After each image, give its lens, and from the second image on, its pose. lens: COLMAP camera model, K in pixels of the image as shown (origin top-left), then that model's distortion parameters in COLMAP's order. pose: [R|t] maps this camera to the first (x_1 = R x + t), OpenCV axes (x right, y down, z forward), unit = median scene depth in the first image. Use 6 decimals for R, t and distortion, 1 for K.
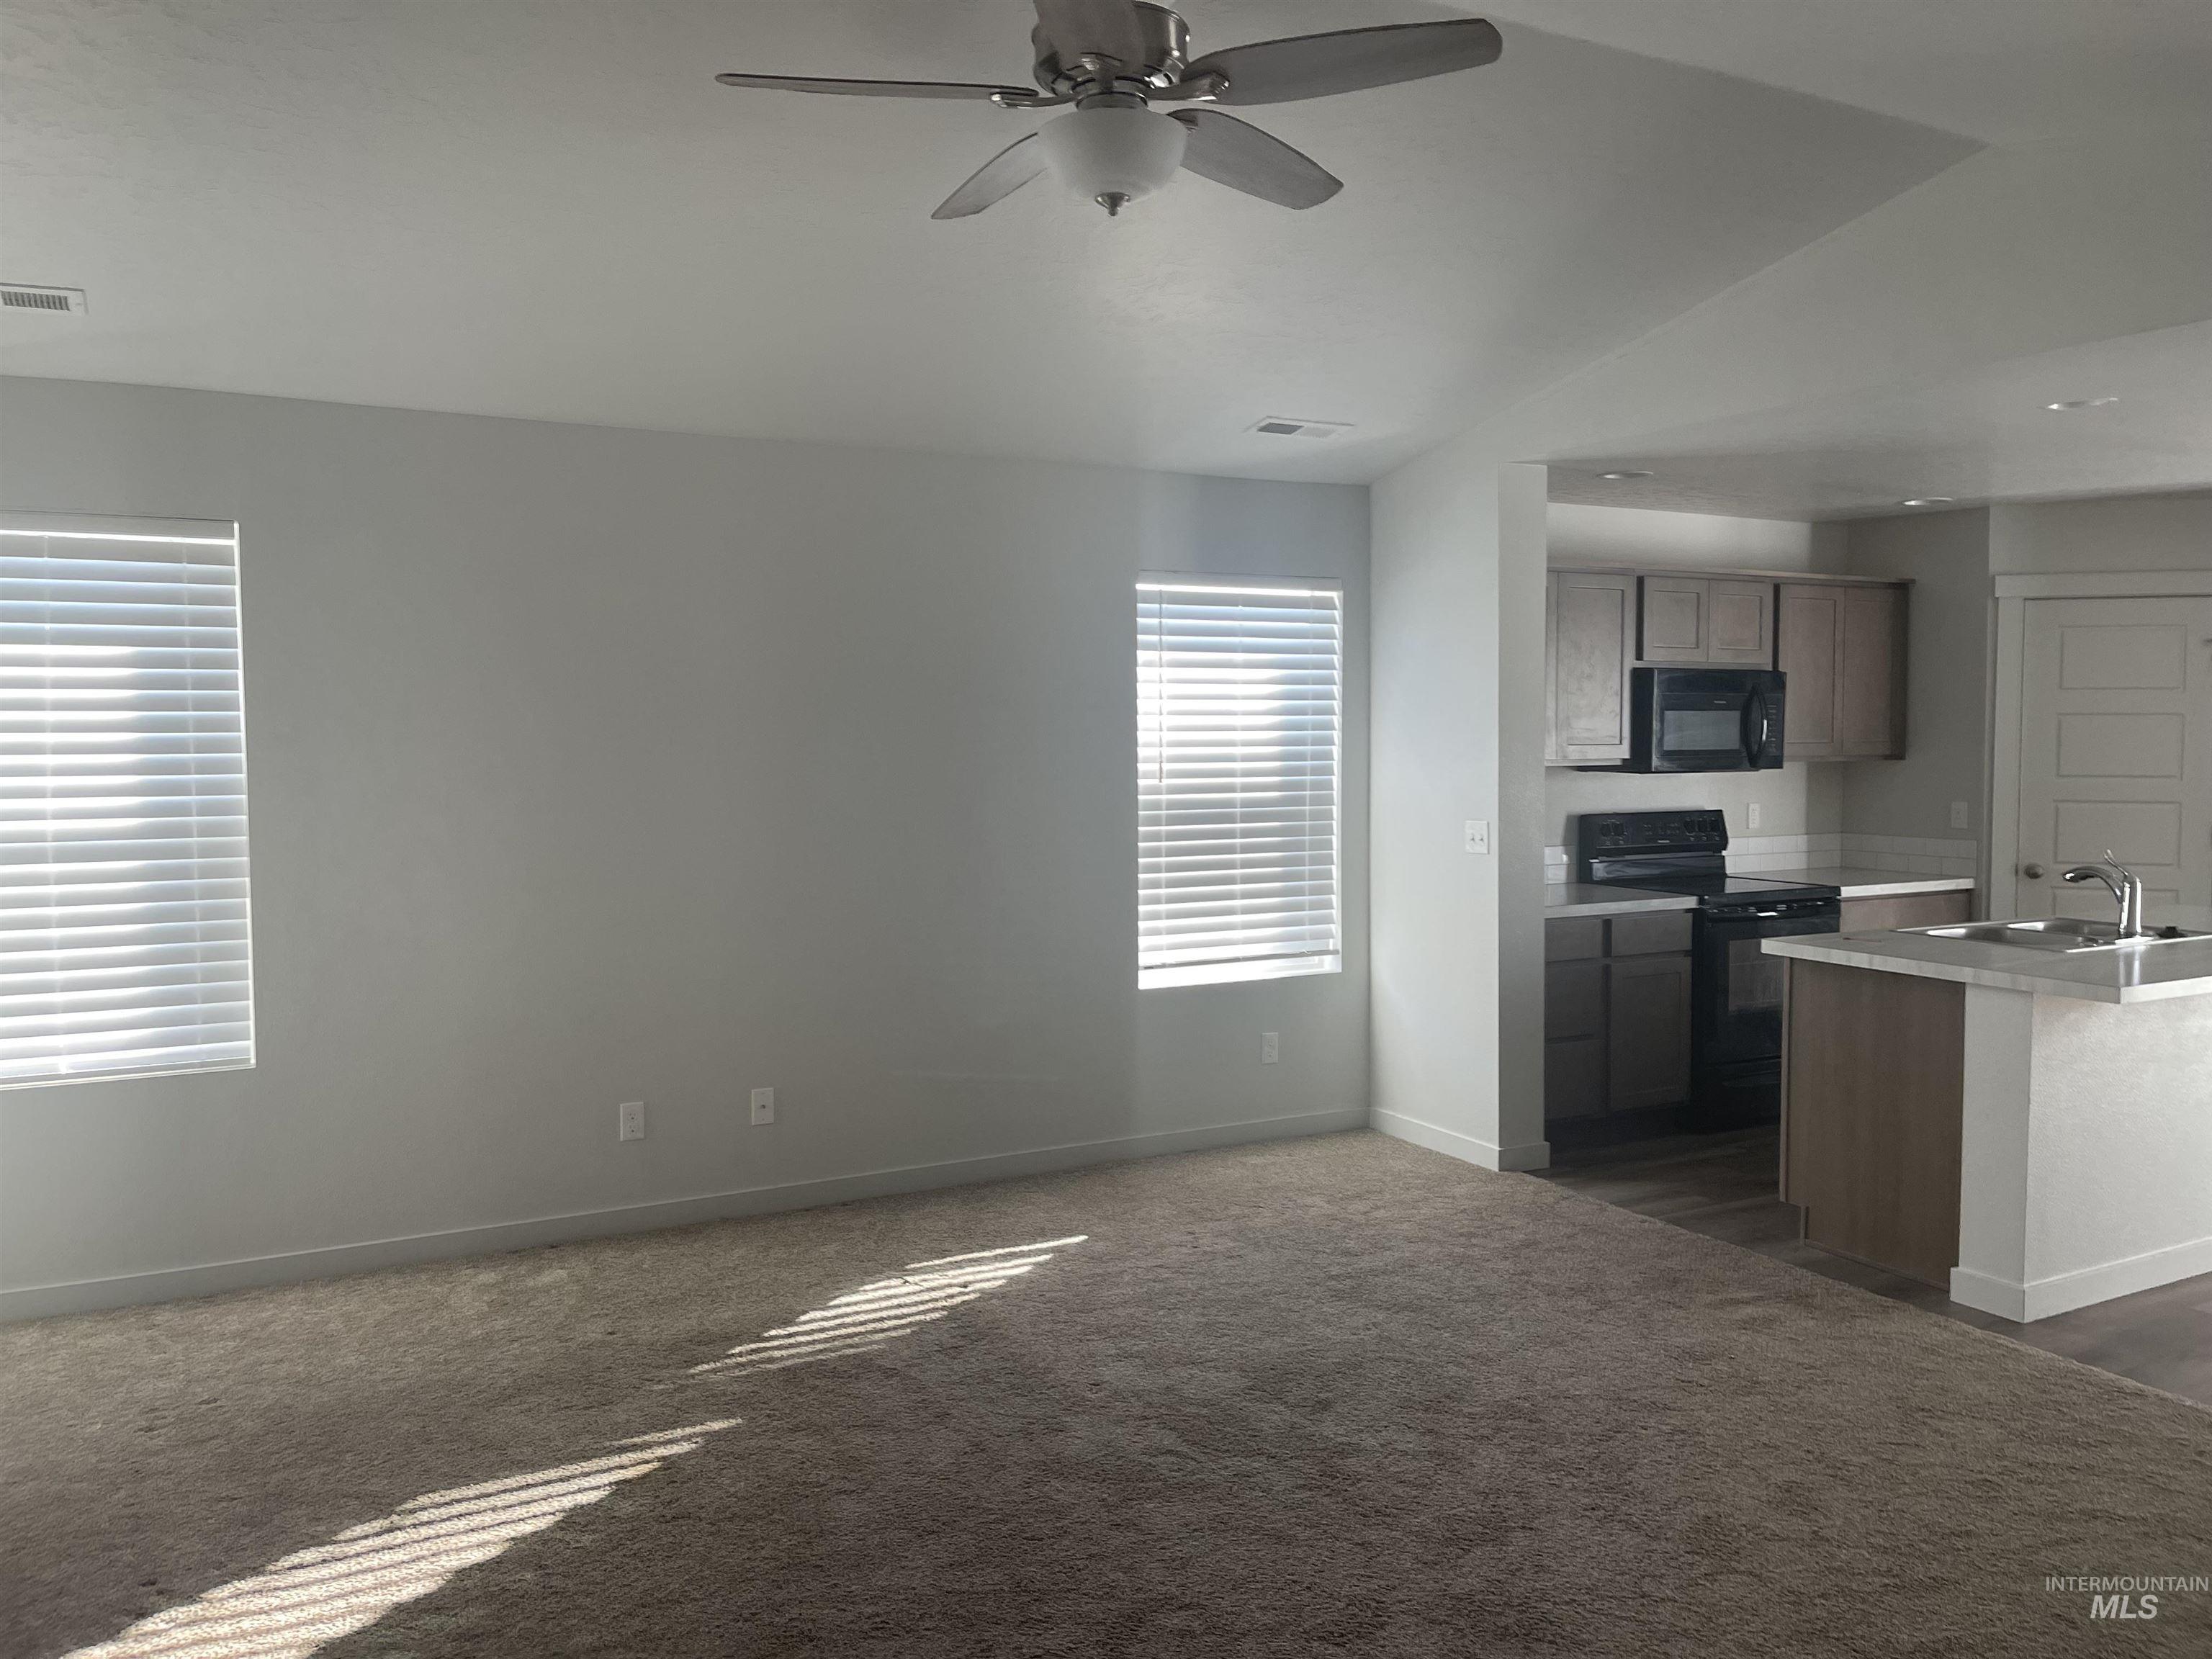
lens RADIAL K [[1669.3, 0, 1108.3], [0, 1669.3, 828.6], [0, 0, 1]] dist [0.043412, 0.000938]
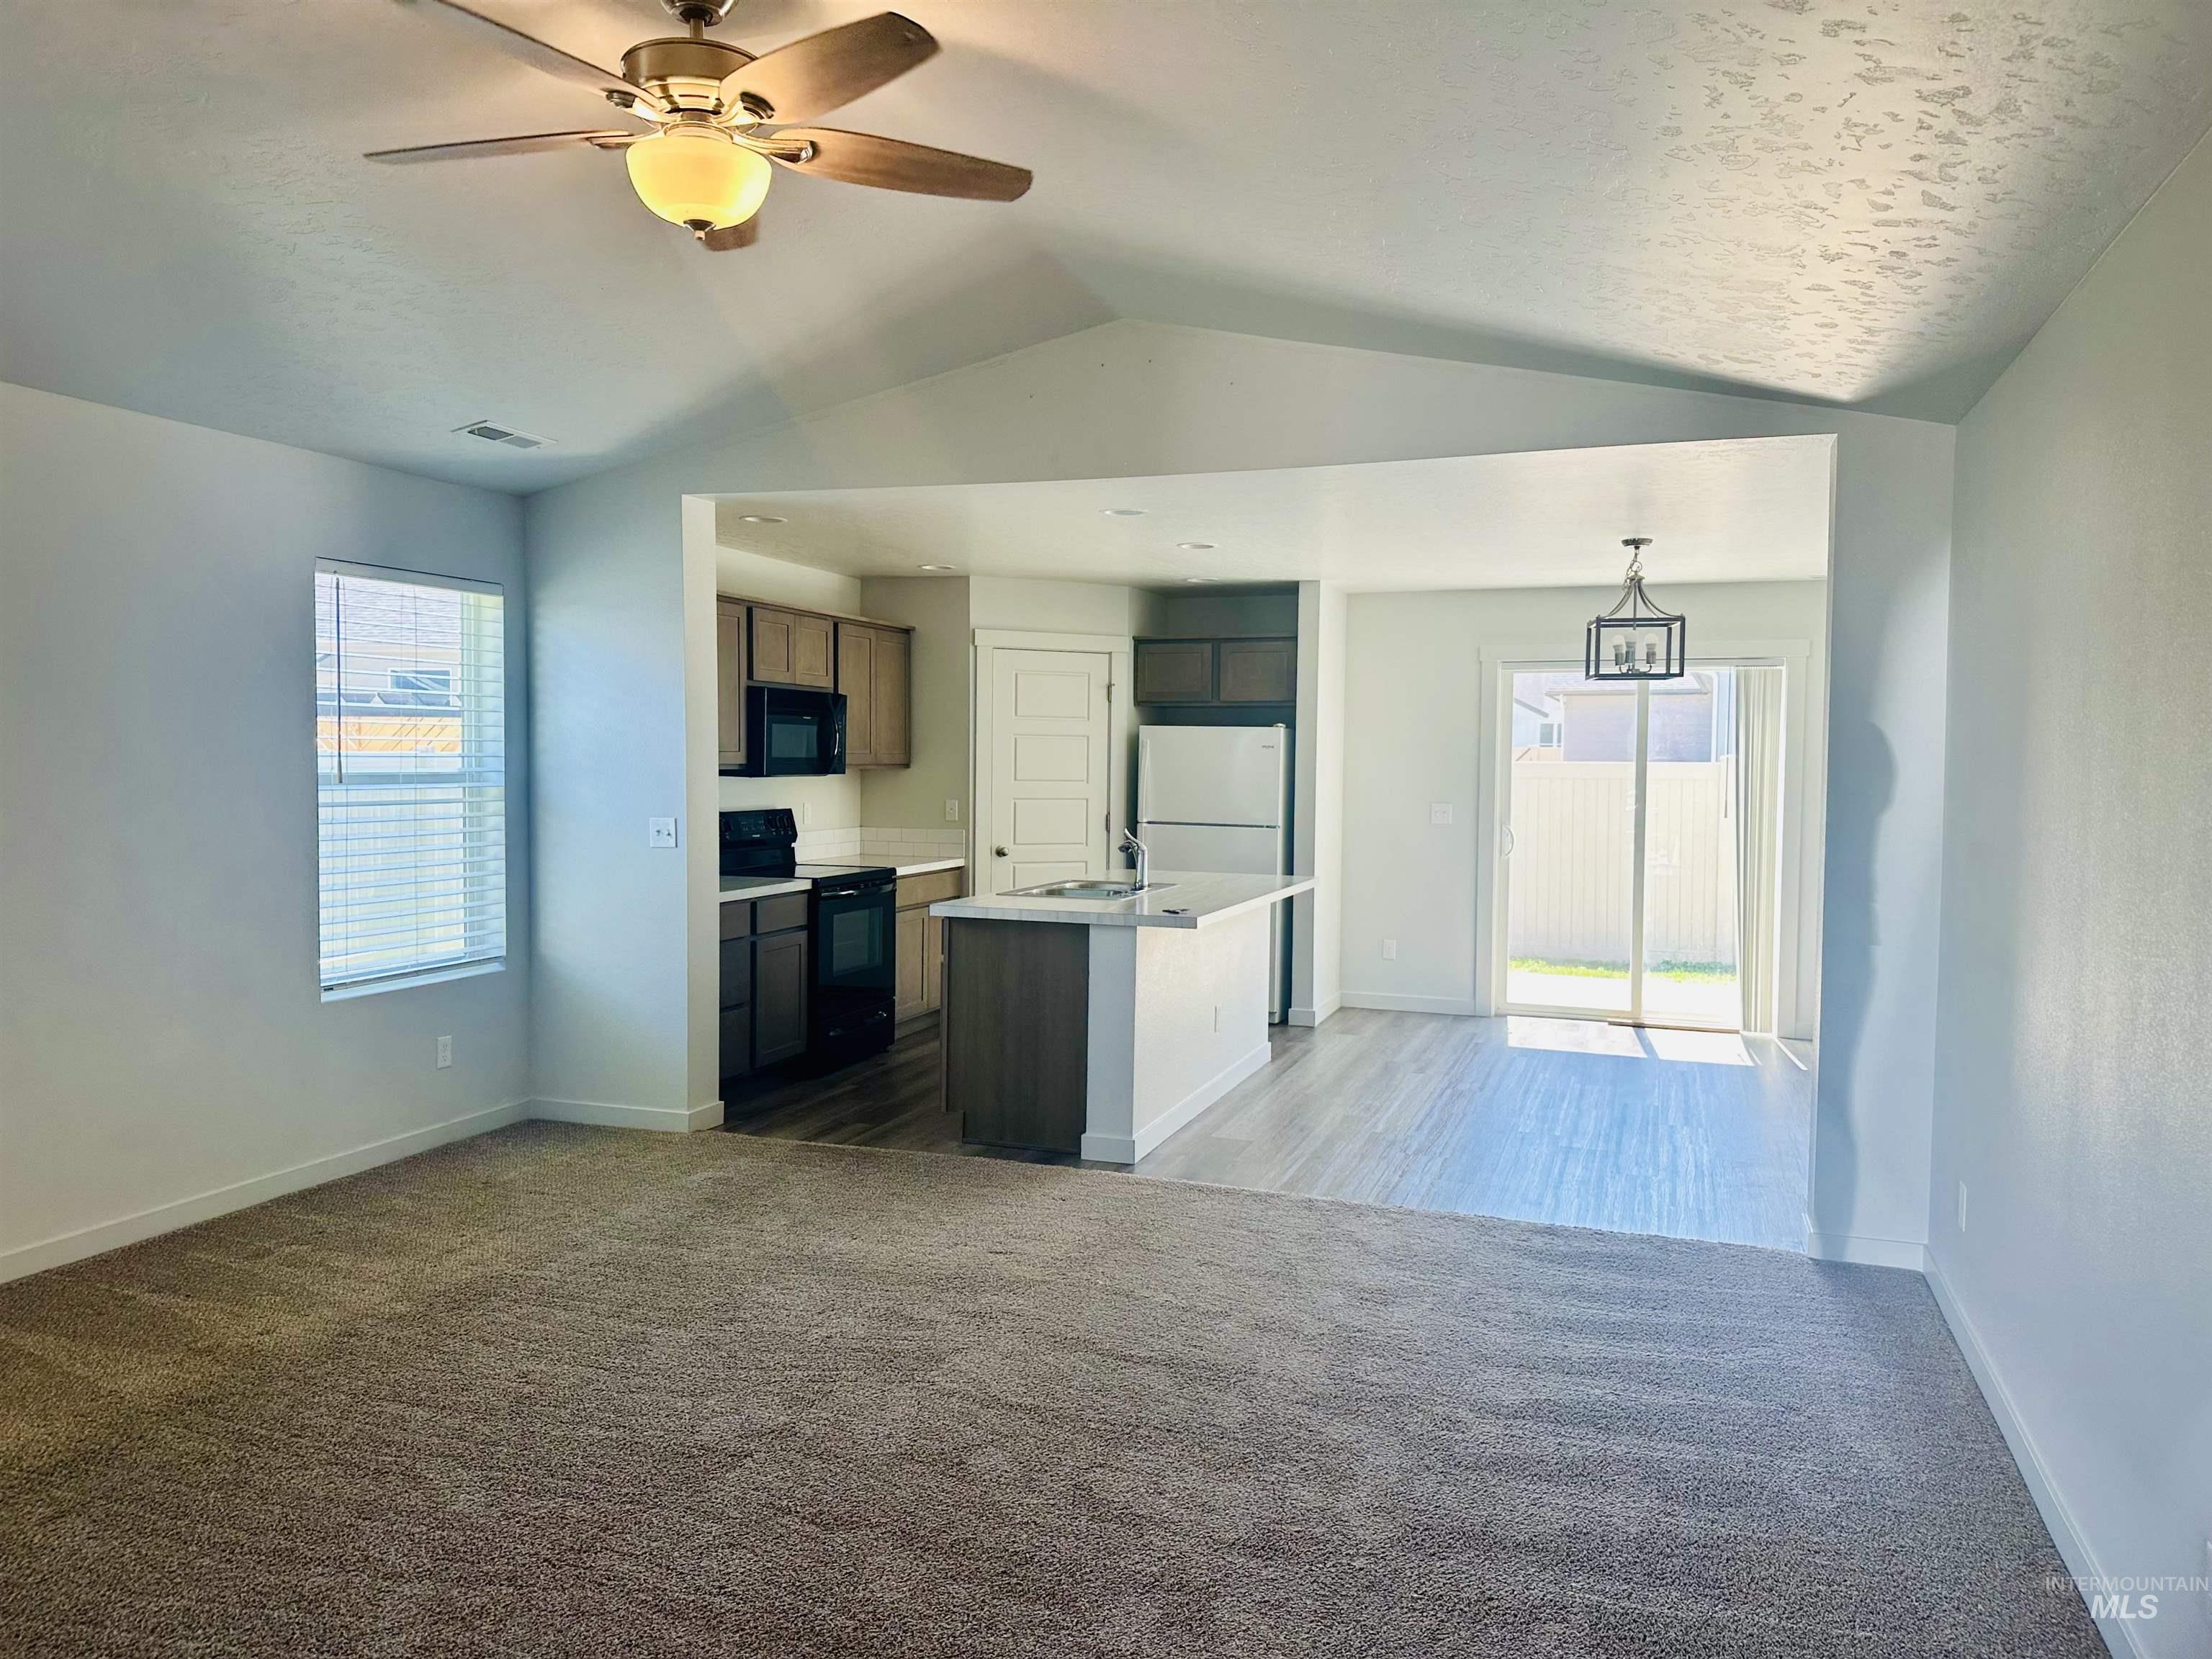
lens RADIAL K [[1537.8, 0, 1117.8], [0, 1537.8, 818.5], [0, 0, 1]] dist [0.137271, -0.255225]
pose [[0.739902, -0.017909, 0.672476, -0.219657], [0.028745, 0.999574, -0.005007, 0.008716], [-0.672100, 0.023035, 0.740102, 0.038530]]
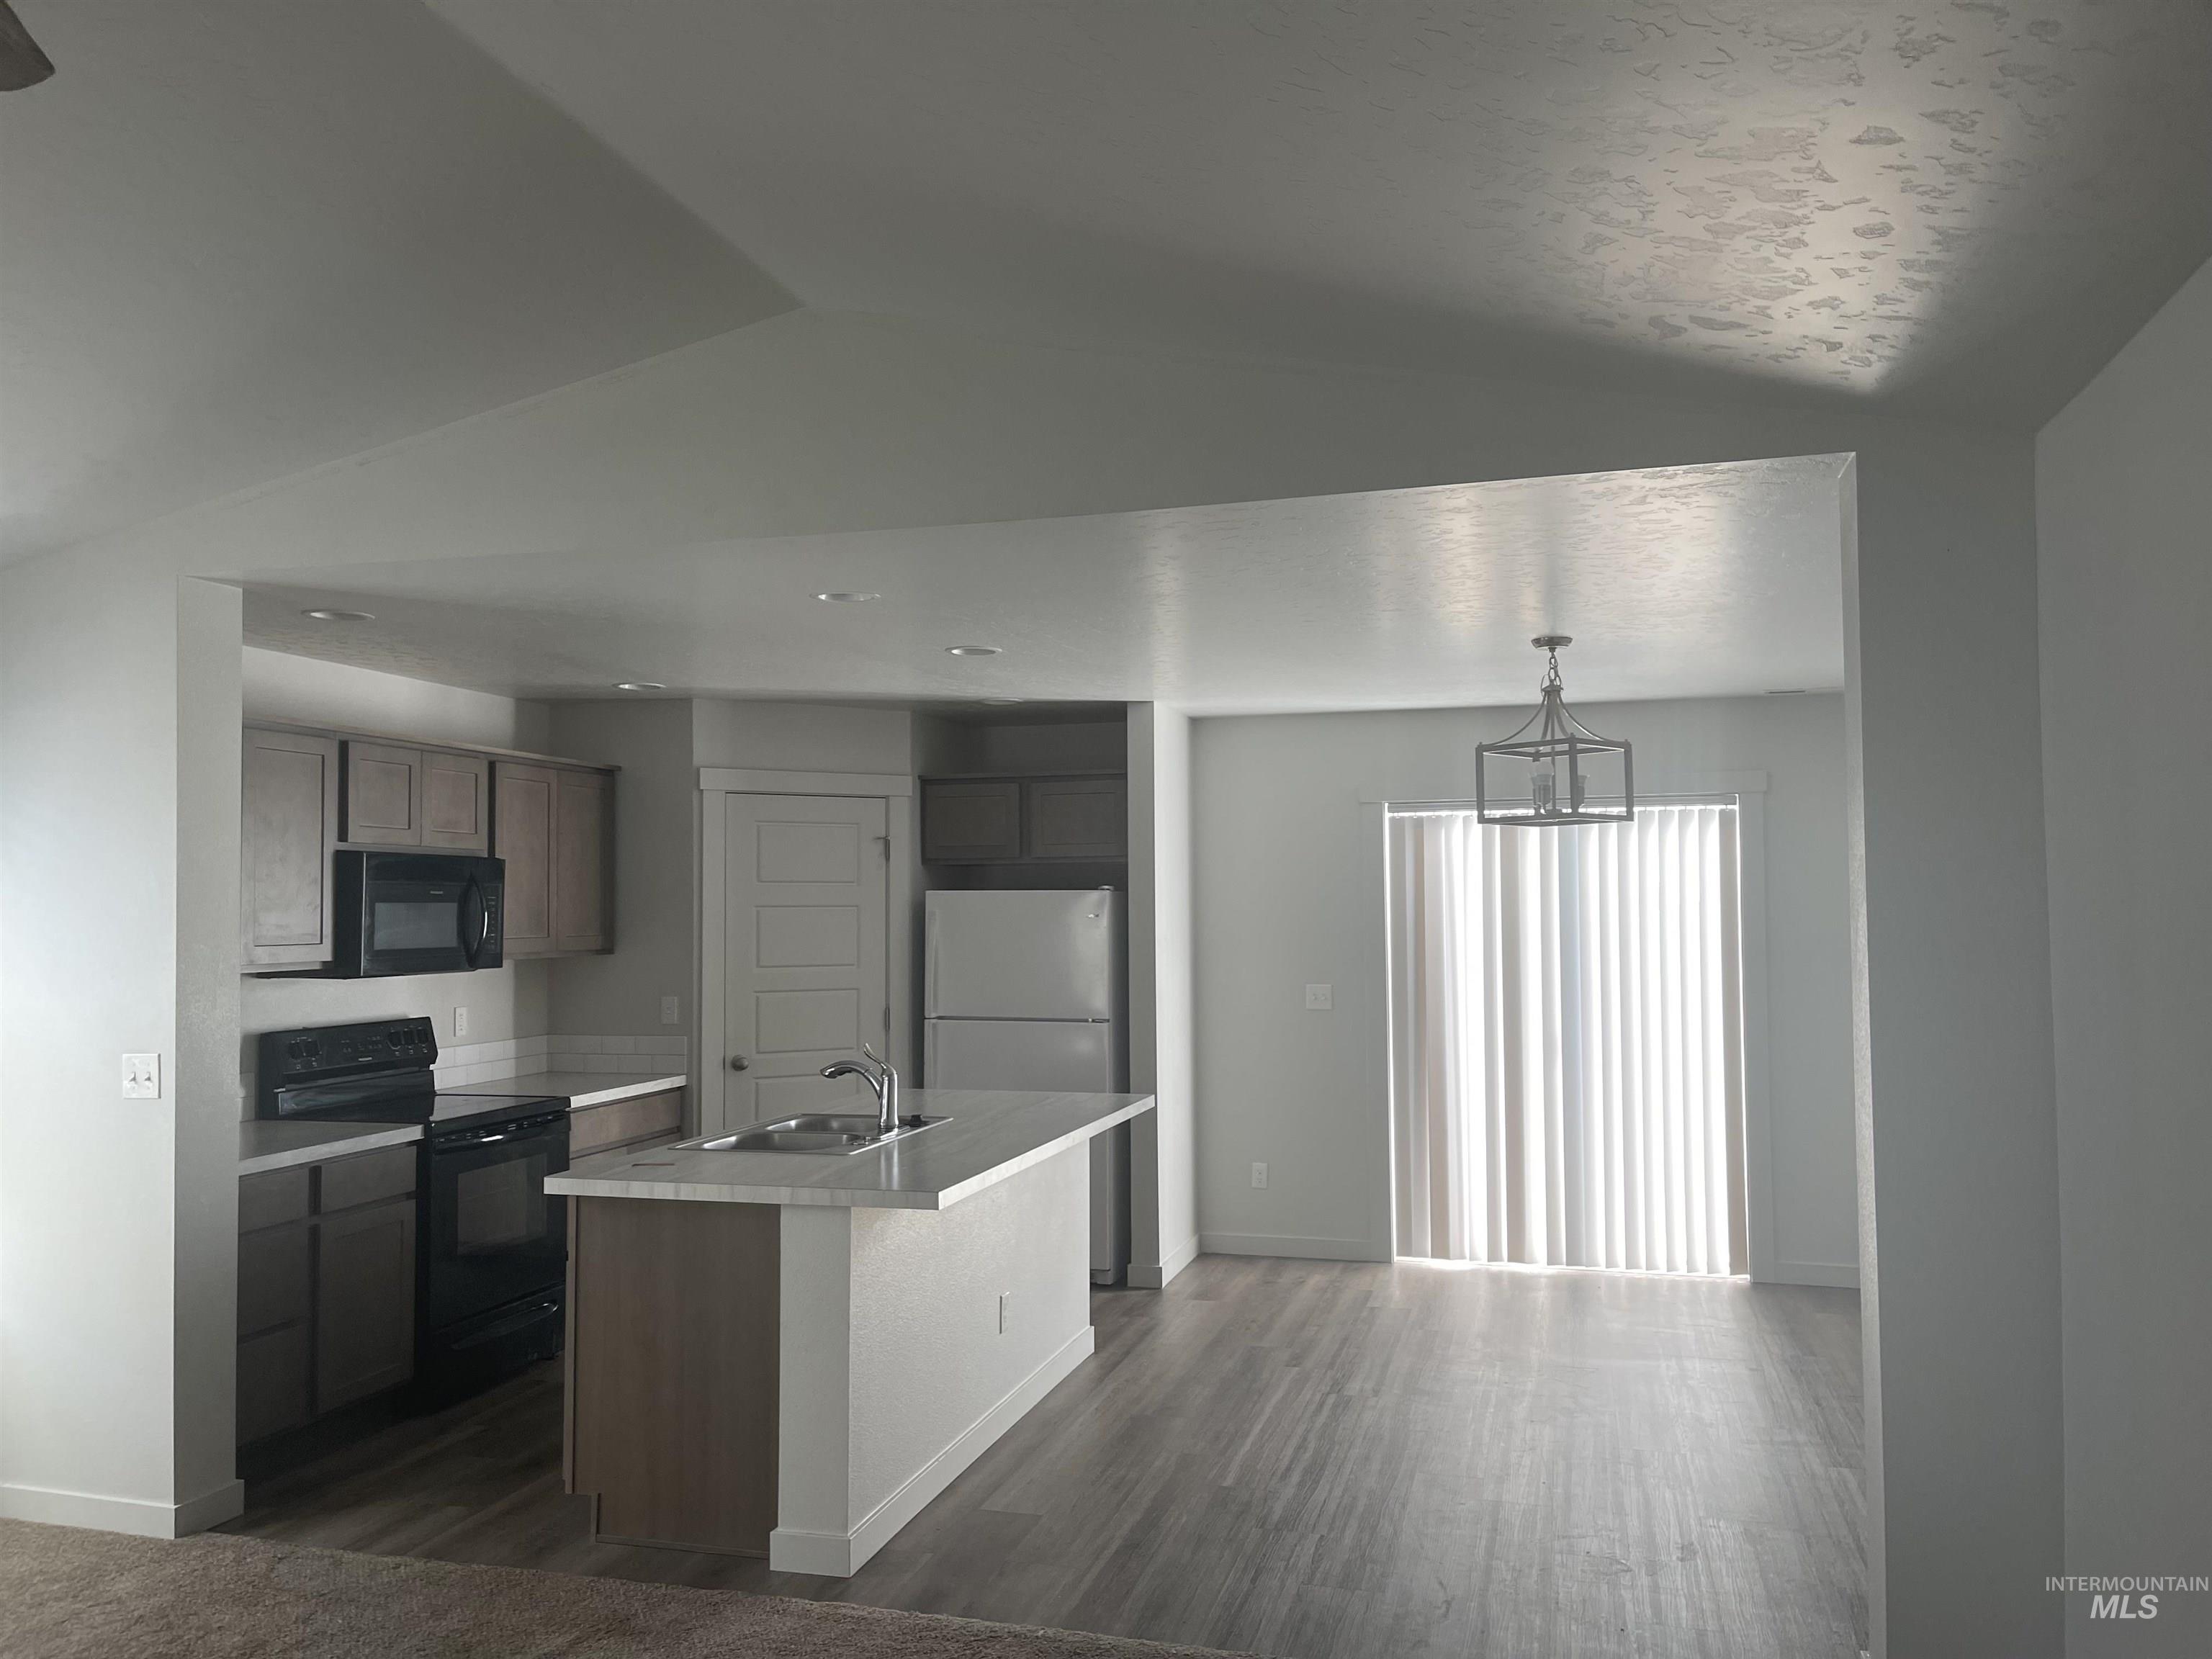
lens RADIAL K [[1656.3, 0, 1119.4], [0, 1656.3, 833.9], [0, 0, 1]] dist [0.037420, -0.063163]
pose [[0.689458, 0.029326, 0.723731, -0.012292], [0.049983, 0.994872, -0.087928, -0.013047], [-0.722599, 0.096797, 0.684457, 0.165895]]
